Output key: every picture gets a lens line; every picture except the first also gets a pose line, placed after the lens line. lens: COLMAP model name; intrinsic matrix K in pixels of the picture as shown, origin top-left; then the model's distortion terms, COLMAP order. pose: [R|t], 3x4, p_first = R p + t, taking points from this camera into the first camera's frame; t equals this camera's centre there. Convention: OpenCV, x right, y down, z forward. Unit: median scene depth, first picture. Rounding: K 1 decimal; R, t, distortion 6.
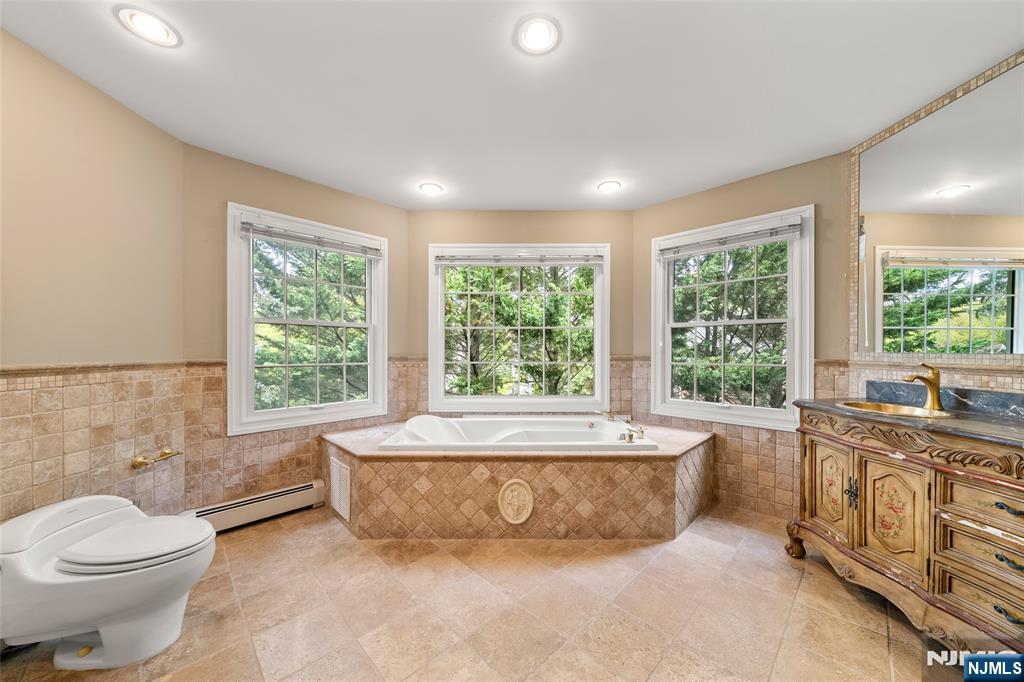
lens RADIAL K [[353.4, 0, 514.3], [0, 353.4, 350.3], [0, 0, 1]] dist [-0.002784, -0.000163]
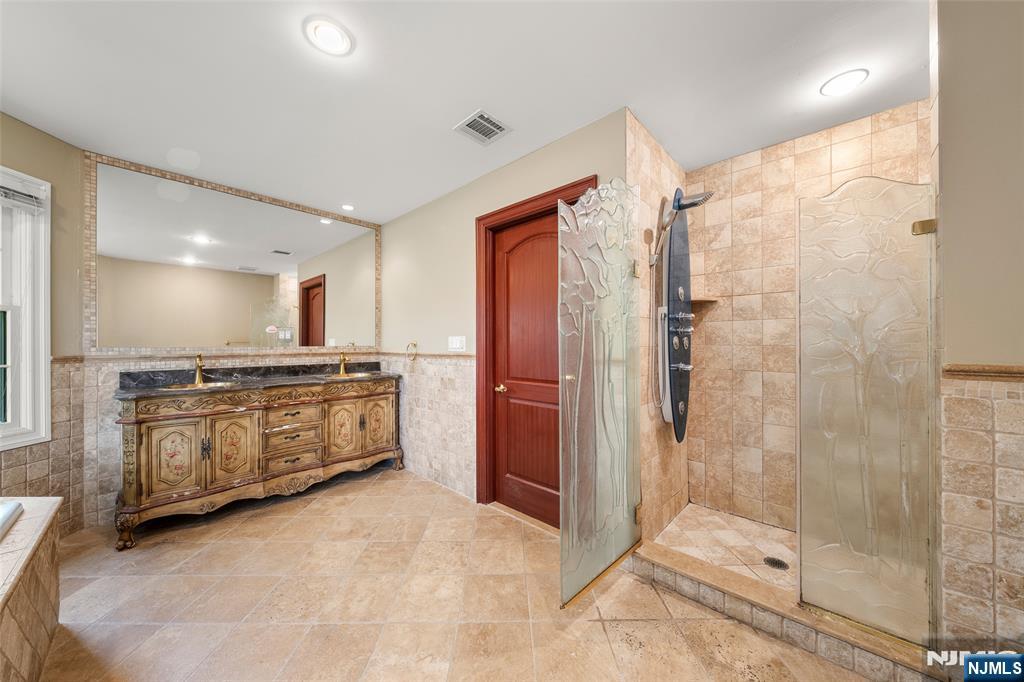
lens RADIAL K [[353.4, 0, 513.7], [0, 353.4, 341.5], [0, 0, 1]] dist [-0.002784, -0.000163]
pose [[-0.719847, 0.001774, 0.694130, -0.752013], [0.002816, 0.999996, 0.000364, -0.011429], [-0.694127, 0.002217, -0.719849, 1.001883]]
